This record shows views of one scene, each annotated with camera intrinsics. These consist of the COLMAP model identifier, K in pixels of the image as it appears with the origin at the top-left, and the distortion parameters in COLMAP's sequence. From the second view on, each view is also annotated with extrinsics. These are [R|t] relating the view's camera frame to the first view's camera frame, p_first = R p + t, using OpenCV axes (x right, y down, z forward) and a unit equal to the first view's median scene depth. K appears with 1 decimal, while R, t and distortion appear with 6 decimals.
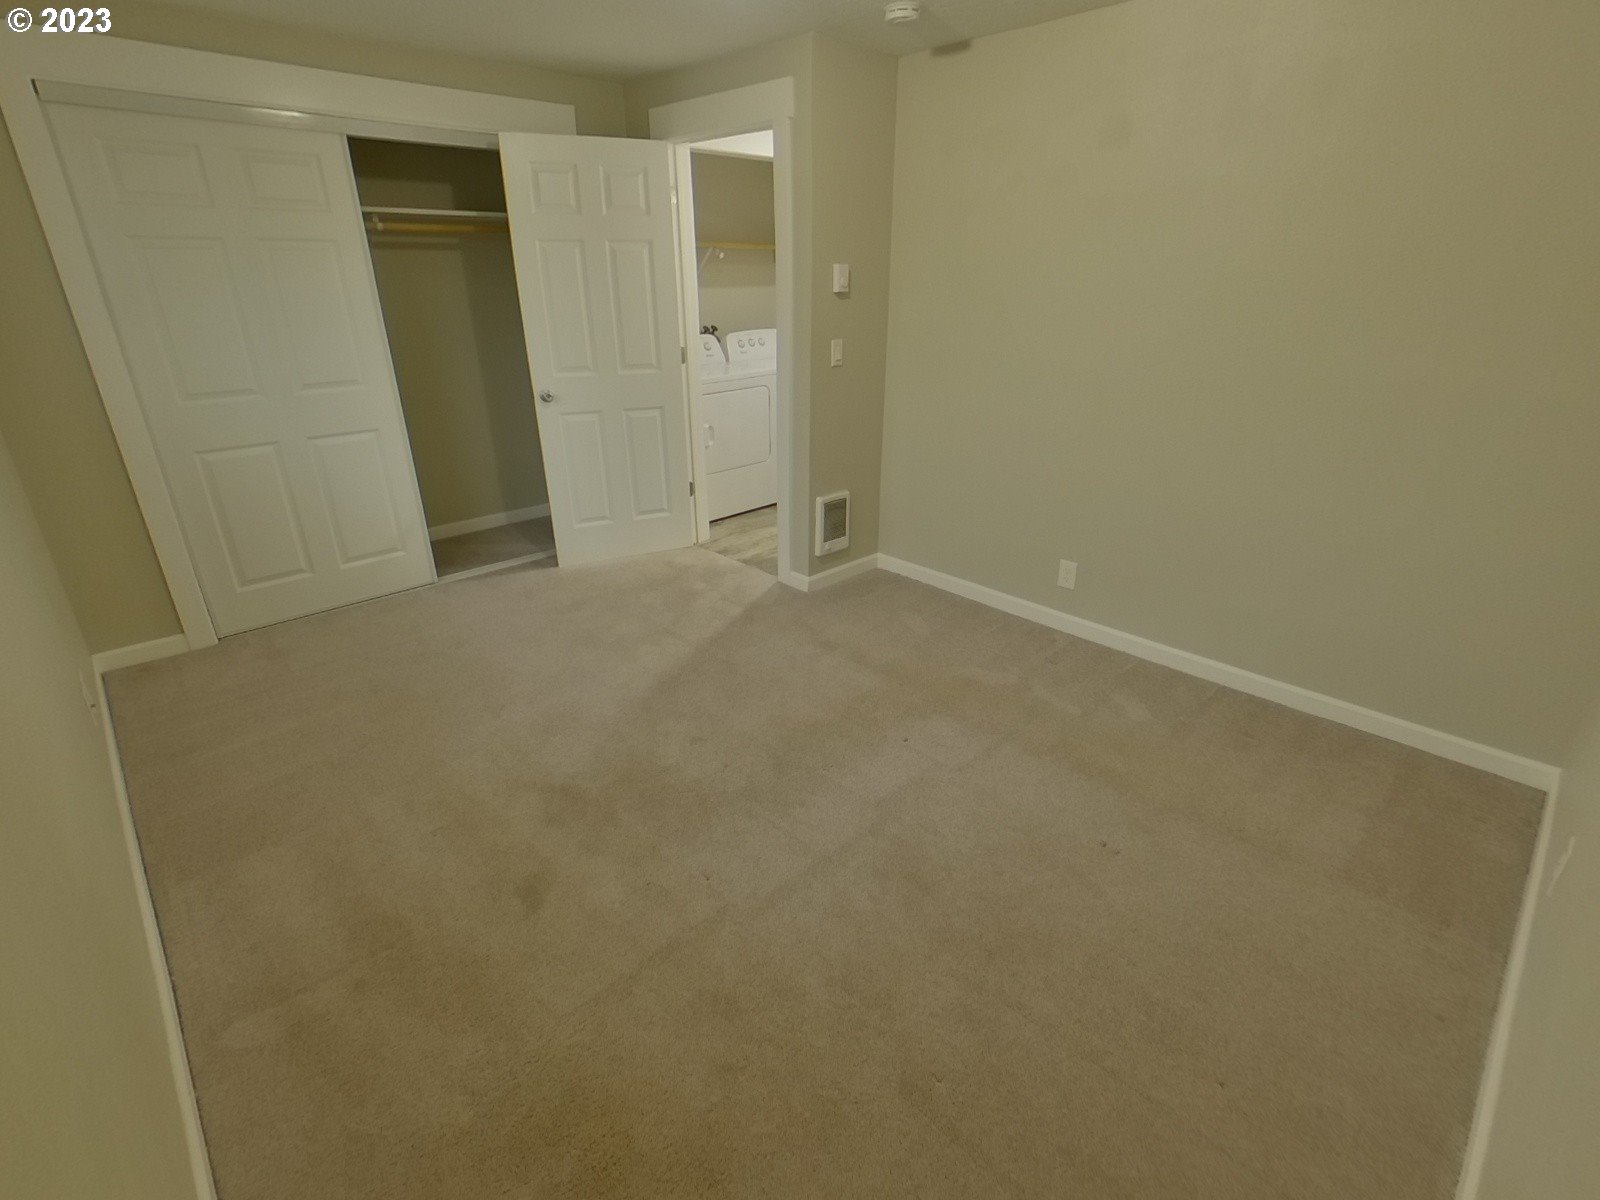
lens RADIAL K [[766.0, 0, 798.4], [0, 766.0, 600.0], [0, 0, 1]] dist [-0.000186, 0.000265]
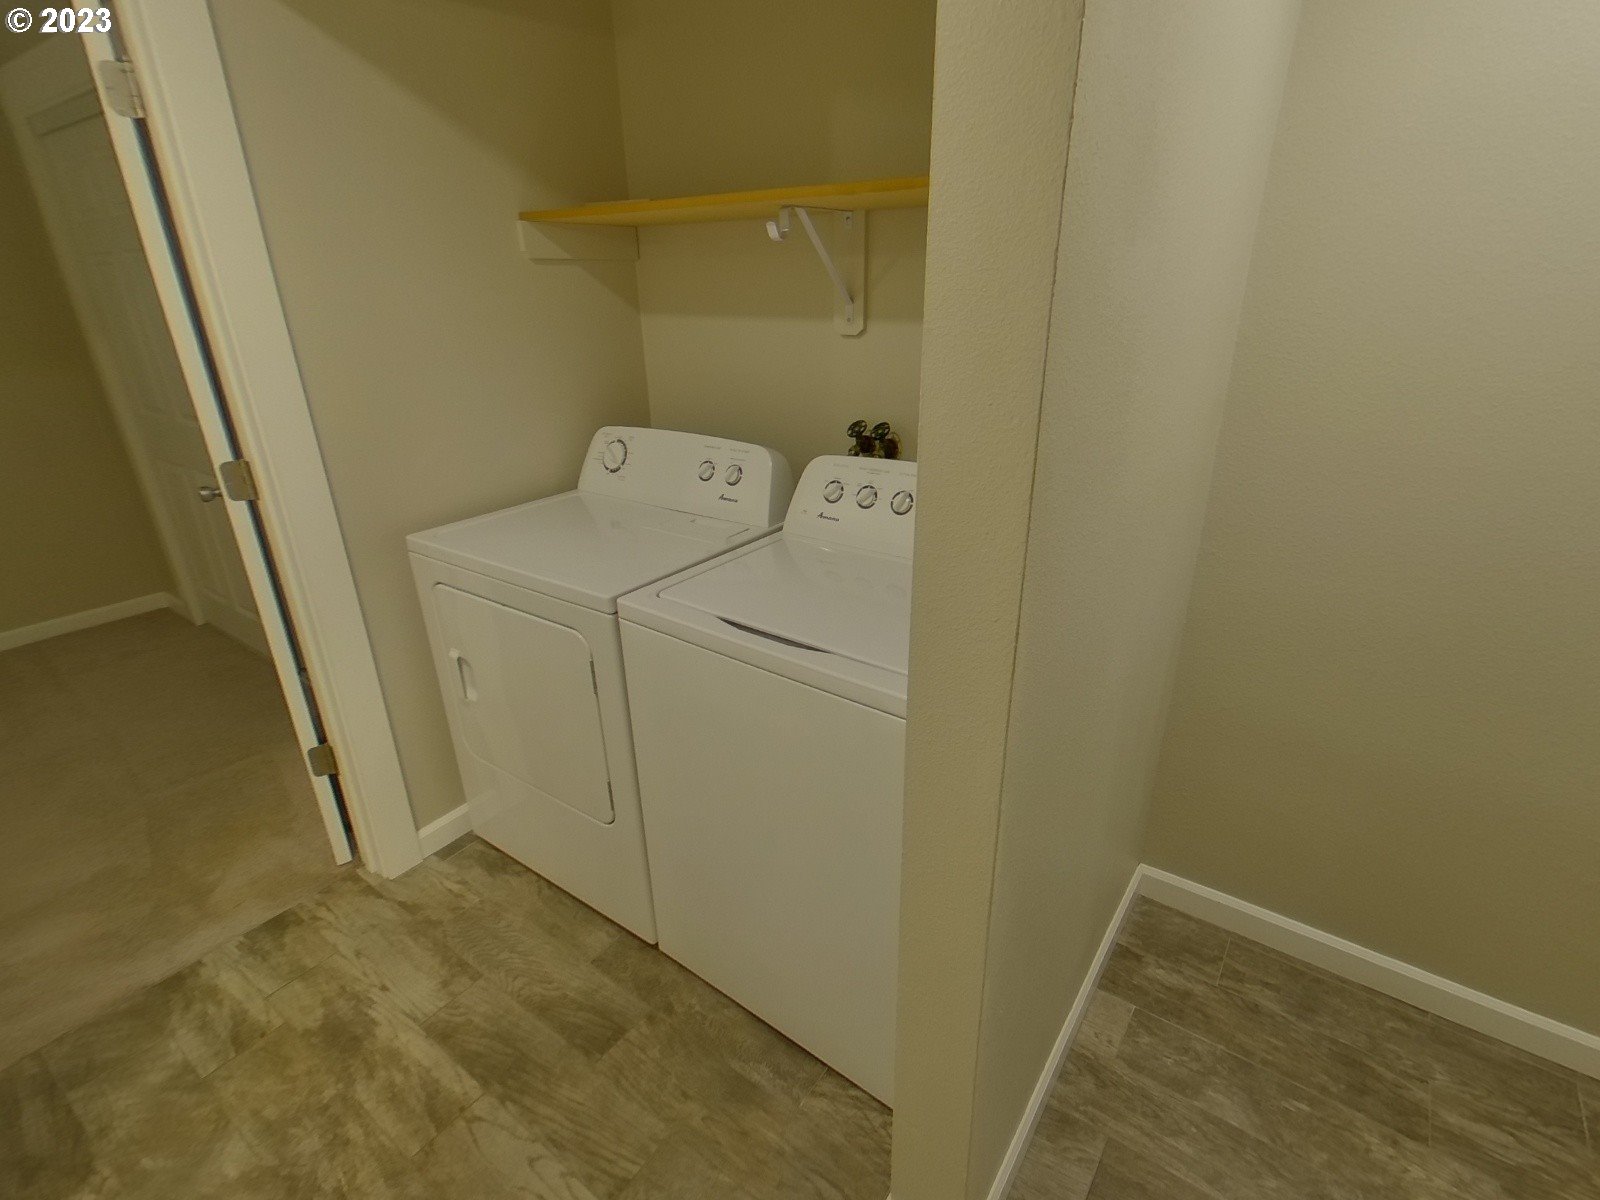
lens RADIAL K [[766.0, 0, 803.7], [0, 766.0, 596.2], [0, 0, 1]] dist [-0.000186, 0.000265]
pose [[0.193297, 0.395581, -0.897860, 0.266286], [-0.388313, 0.871241, 0.300254, -0.453842], [0.901027, 0.290612, 0.322018, 1.039681]]
